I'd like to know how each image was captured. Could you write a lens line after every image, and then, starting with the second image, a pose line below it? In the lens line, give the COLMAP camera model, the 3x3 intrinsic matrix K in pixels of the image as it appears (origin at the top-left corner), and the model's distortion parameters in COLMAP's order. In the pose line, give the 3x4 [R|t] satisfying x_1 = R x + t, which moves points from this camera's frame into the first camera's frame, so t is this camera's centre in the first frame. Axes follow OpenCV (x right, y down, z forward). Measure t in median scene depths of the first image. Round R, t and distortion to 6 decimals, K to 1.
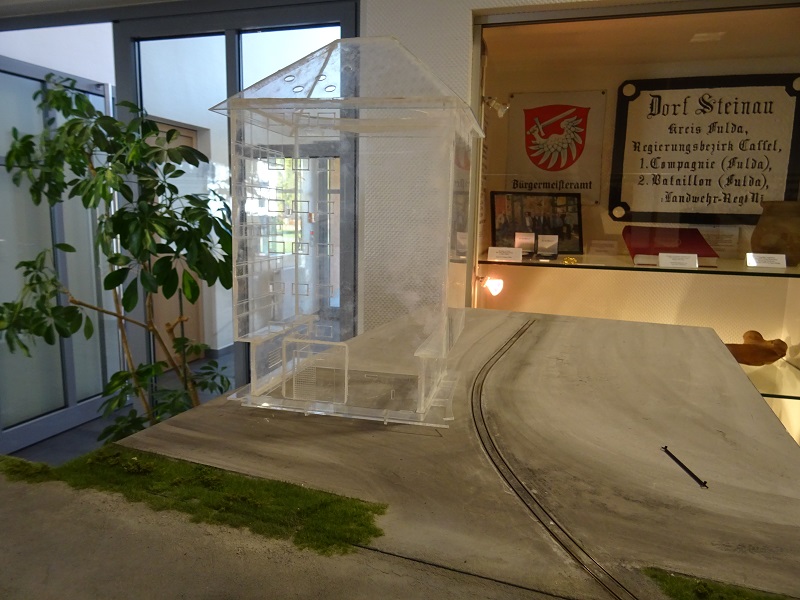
lens RADIAL K [[568.5, 0, 402.5], [0, 568.5, 298.7], [0, 0, 1]] dist [-0.003246, 0.000989]
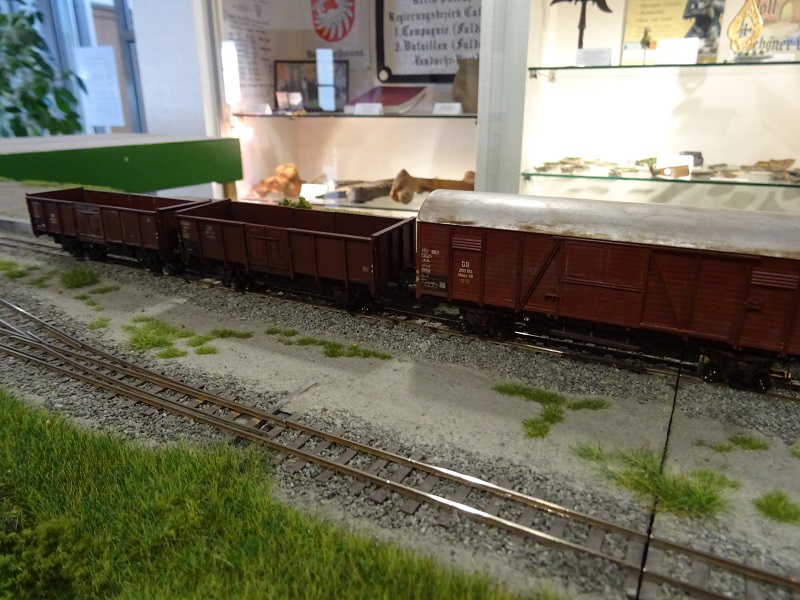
lens RADIAL K [[568.5, 0, 398.4], [0, 568.5, 297.6], [0, 0, 1]] dist [-0.003246, 0.000989]
pose [[0.990388, 0.023618, -0.136285, 0.610002], [0.001998, 0.982768, 0.184834, 0.094645], [0.138302, -0.183330, 0.973274, -0.281510]]
